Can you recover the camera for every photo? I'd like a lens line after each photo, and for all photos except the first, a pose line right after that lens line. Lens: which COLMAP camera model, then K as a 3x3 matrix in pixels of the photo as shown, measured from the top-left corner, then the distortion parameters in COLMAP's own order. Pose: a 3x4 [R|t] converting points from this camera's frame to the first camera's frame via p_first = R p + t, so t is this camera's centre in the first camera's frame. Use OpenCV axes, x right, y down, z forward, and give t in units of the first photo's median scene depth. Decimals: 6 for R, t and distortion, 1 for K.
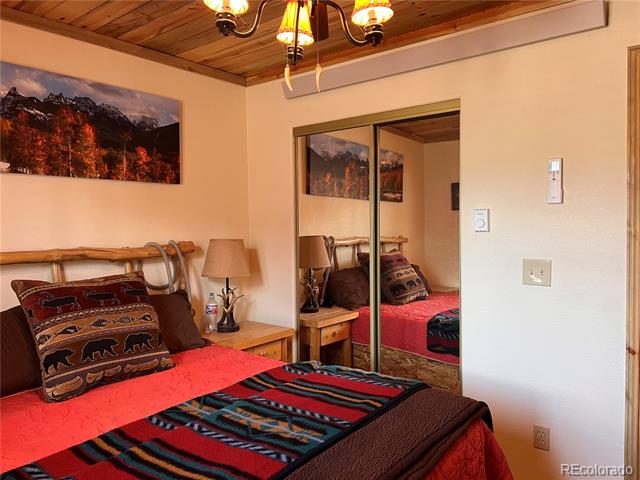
lens RADIAL K [[480.5, 0, 316.1], [0, 480.5, 243.3], [0, 0, 1]] dist [0.073479, -0.087600]
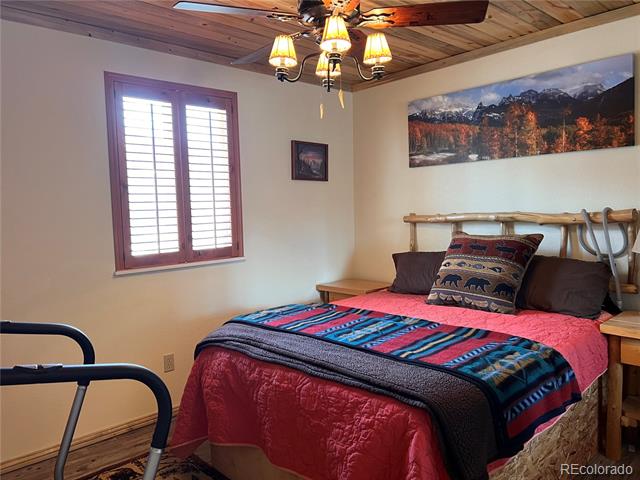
lens RADIAL K [[480.5, 0, 316.1], [0, 480.5, 243.3], [0, 0, 1]] dist [0.073479, -0.087600]
pose [[-0.141316, 0.094701, -0.985425, 0.841826], [-0.009979, 0.995227, 0.097074, -0.026679], [0.989914, 0.023552, -0.139697, 0.634026]]
